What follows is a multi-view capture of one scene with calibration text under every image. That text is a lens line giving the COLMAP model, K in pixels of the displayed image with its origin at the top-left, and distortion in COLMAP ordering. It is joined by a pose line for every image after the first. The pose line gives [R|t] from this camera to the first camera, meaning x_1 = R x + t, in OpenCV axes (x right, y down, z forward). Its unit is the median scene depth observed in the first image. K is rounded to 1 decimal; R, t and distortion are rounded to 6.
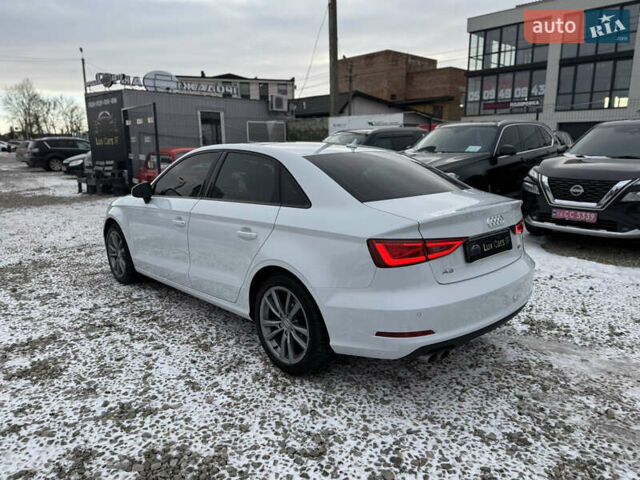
lens RADIAL K [[448.3, 0, 319.1], [0, 448.3, 250.3], [0, 0, 1]] dist [0.042895, -0.047710]
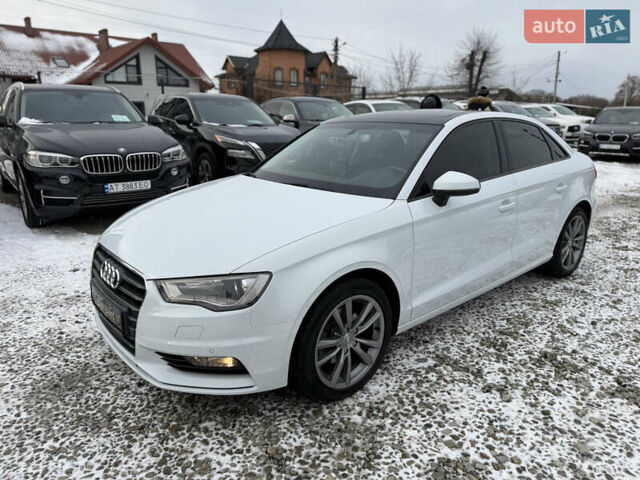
lens RADIAL K [[448.3, 0, 323.6], [0, 448.3, 238.8], [0, 0, 1]] dist [0.042895, -0.047710]
pose [[0.045530, -0.262478, 0.963863, -1.345857], [0.222409, 0.943310, 0.246375, -0.335423], [-0.973890, 0.203154, 0.101326, 1.459542]]
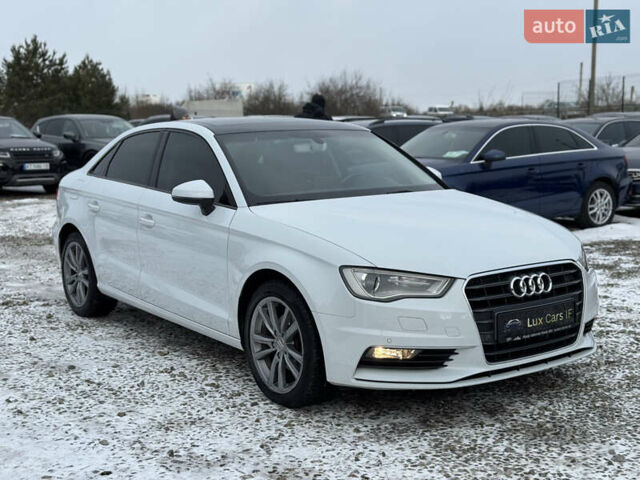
lens RADIAL K [[878.5, 0, 320.1], [0, 878.5, 243.8], [0, 0, 1]] dist [0.115606, 0.000000]
pose [[-0.992363, 0.000951, 0.123349, -0.501110], [0.044668, 0.934876, 0.352154, -0.729273], [-0.114981, 0.354974, -0.927778, 3.170872]]
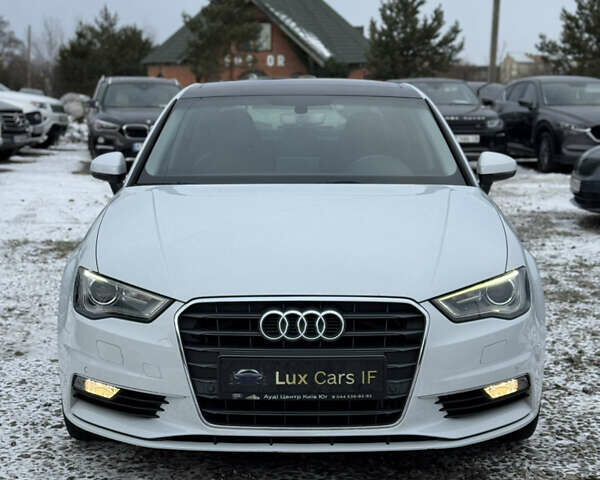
lens RADIAL K [[1097.9, 0, 299.7], [0, 1097.9, 241.6], [0, 0, 1]] dist [0.141473, 0.000000]
pose [[-0.728452, -0.088125, 0.679406, -1.438036], [0.156512, 0.944061, 0.290263, -0.596074], [-0.666980, 0.317778, -0.673910, 2.646108]]
